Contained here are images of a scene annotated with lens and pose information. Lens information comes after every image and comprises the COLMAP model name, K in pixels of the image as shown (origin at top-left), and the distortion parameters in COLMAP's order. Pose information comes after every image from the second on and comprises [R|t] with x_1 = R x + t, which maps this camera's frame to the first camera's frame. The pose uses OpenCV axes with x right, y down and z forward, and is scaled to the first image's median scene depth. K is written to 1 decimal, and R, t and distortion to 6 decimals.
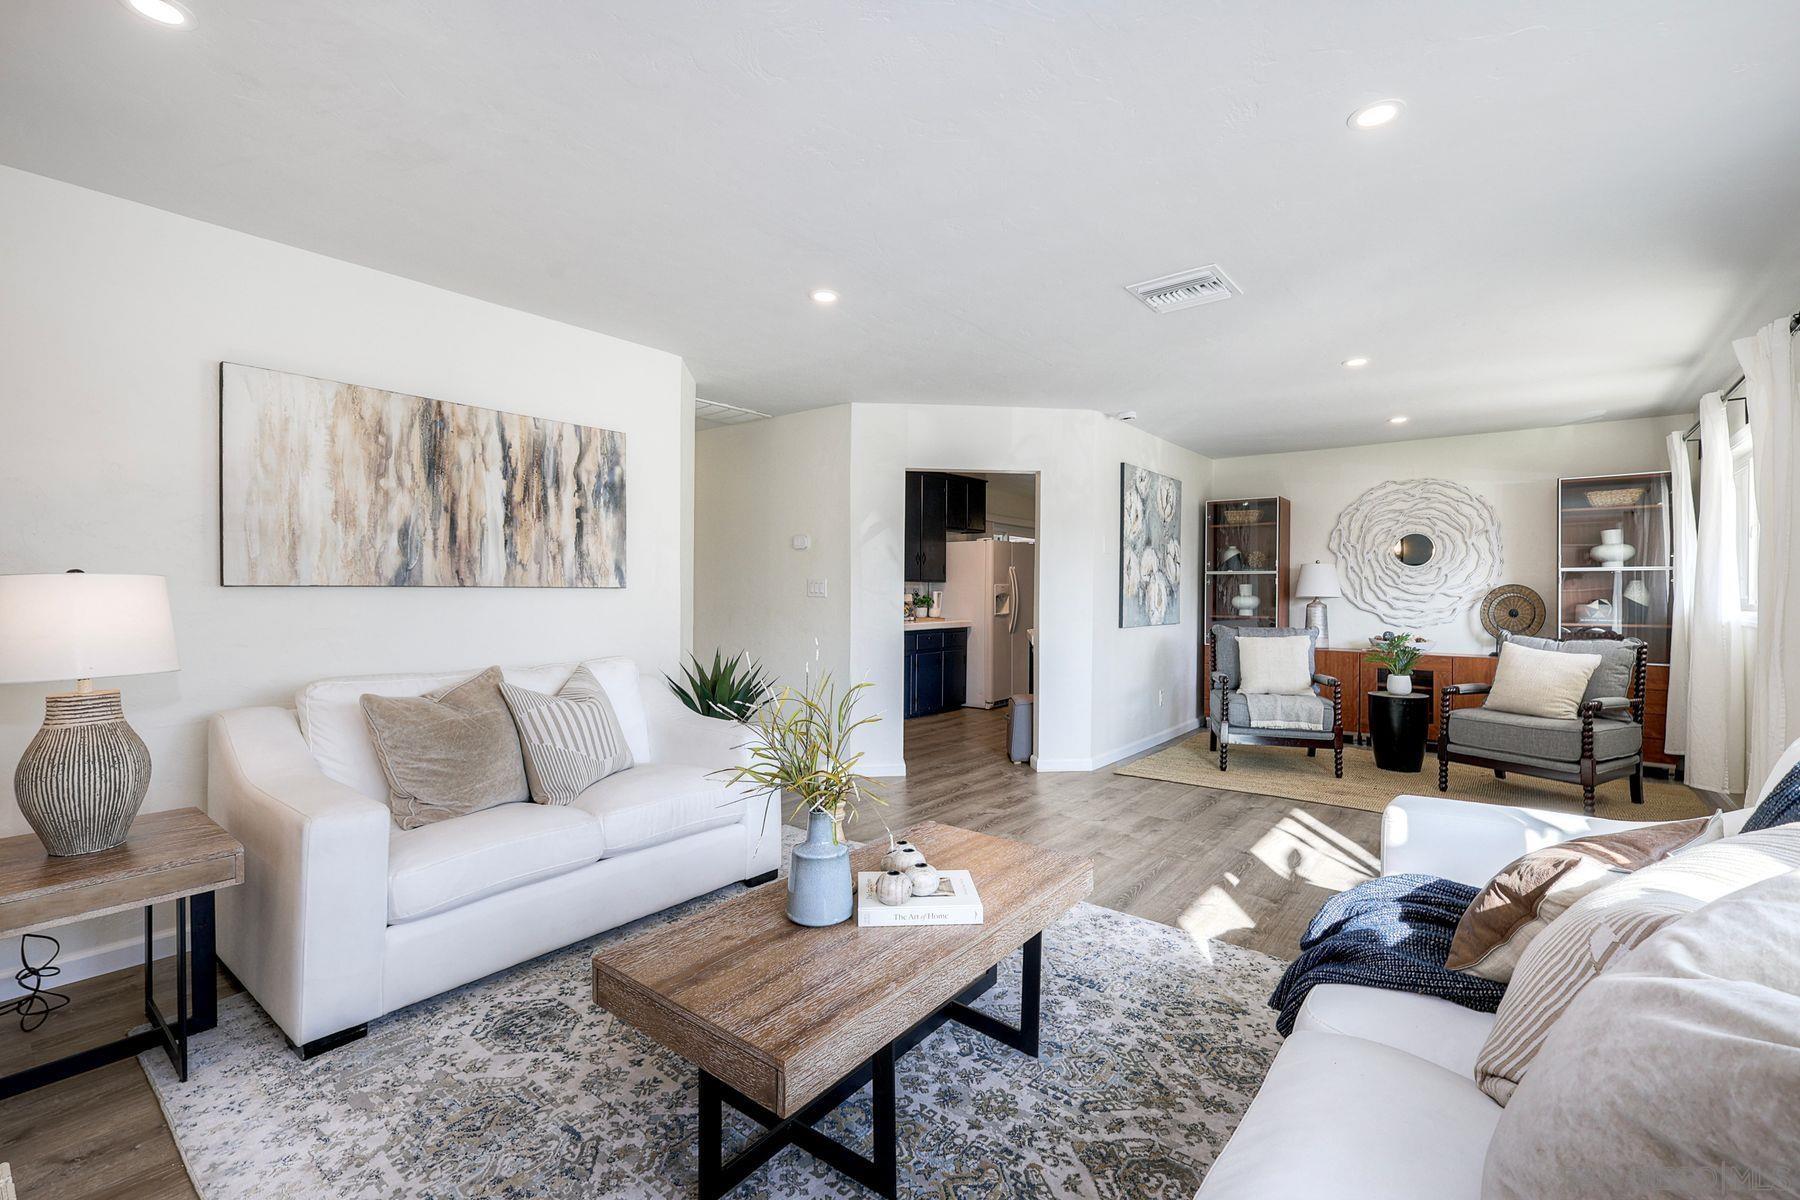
lens RADIAL K [[795.0, 0, 899.3], [0, 795.0, 595.4], [0, 0, 1]] dist [0.004866, -0.000296]
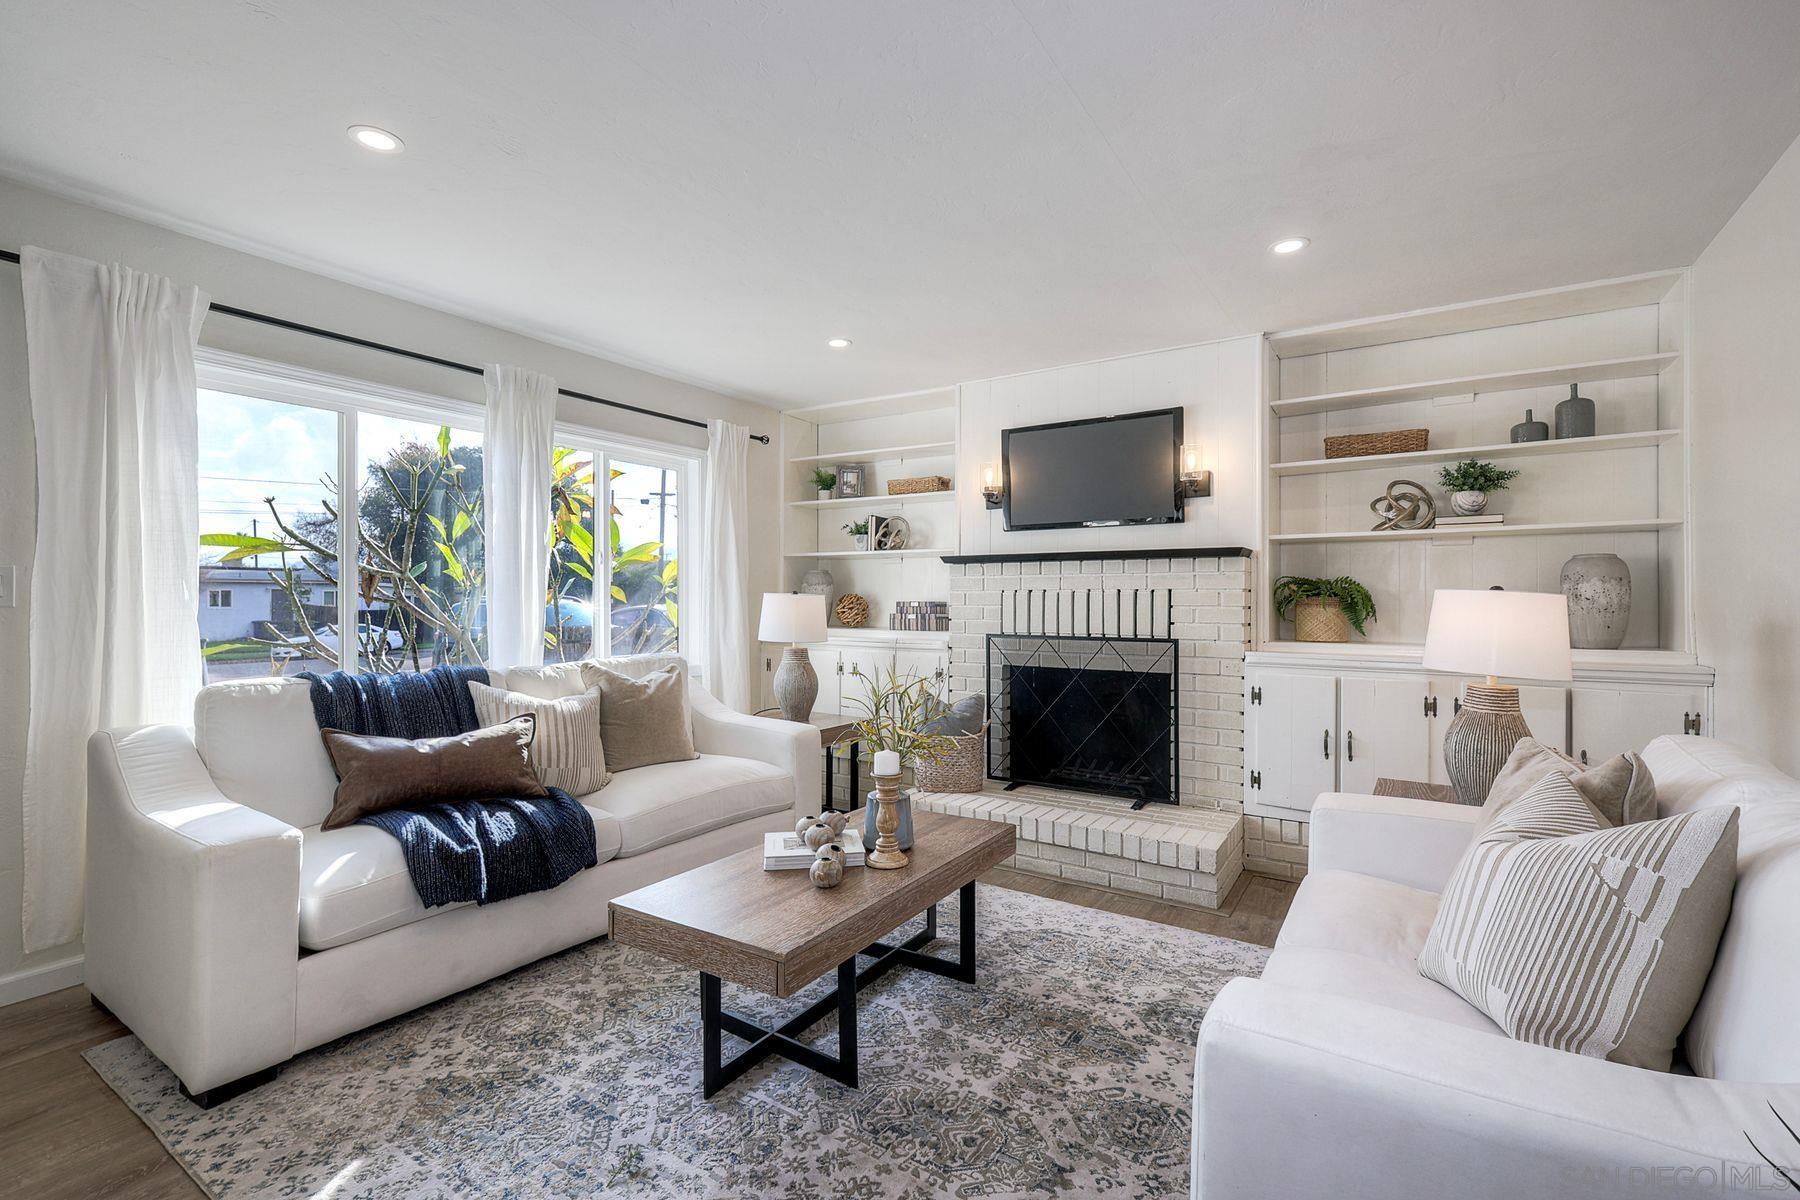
lens RADIAL K [[795.0, 0, 906.0], [0, 795.0, 595.8], [0, 0, 1]] dist [0.004866, -0.000296]
pose [[-0.994639, -0.006947, -0.103175, 0.006149], [-0.007215, 0.999971, 0.002227, -0.008098], [0.103157, 0.002960, -0.994661, 1.249675]]
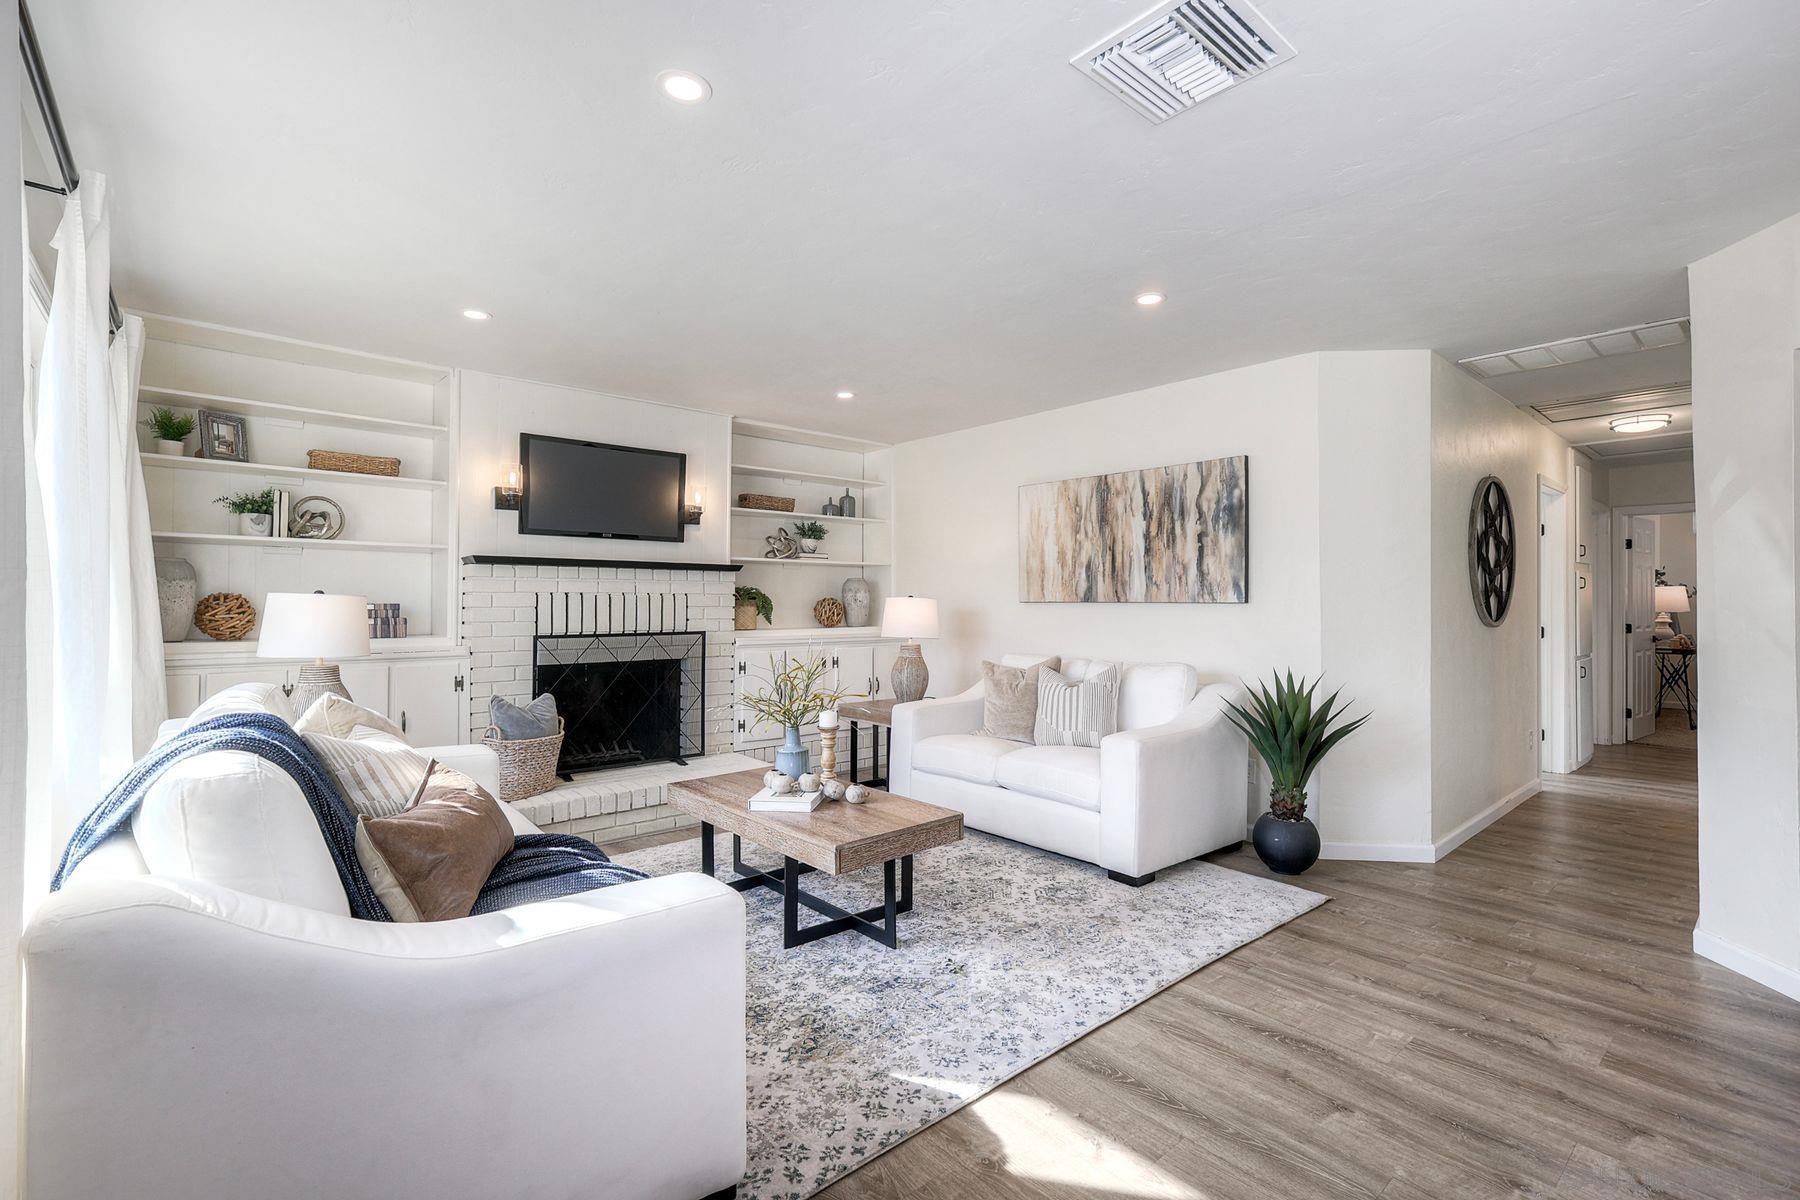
lens RADIAL K [[795.0, 0, 901.6], [0, 795.0, 600.6], [0, 0, 1]] dist [0.004866, -0.000296]
pose [[-0.185673, -0.005591, -0.982596, 0.858533], [-0.011139, 0.999932, -0.003585, -0.004378], [0.982548, 0.010279, -0.185723, 0.843904]]
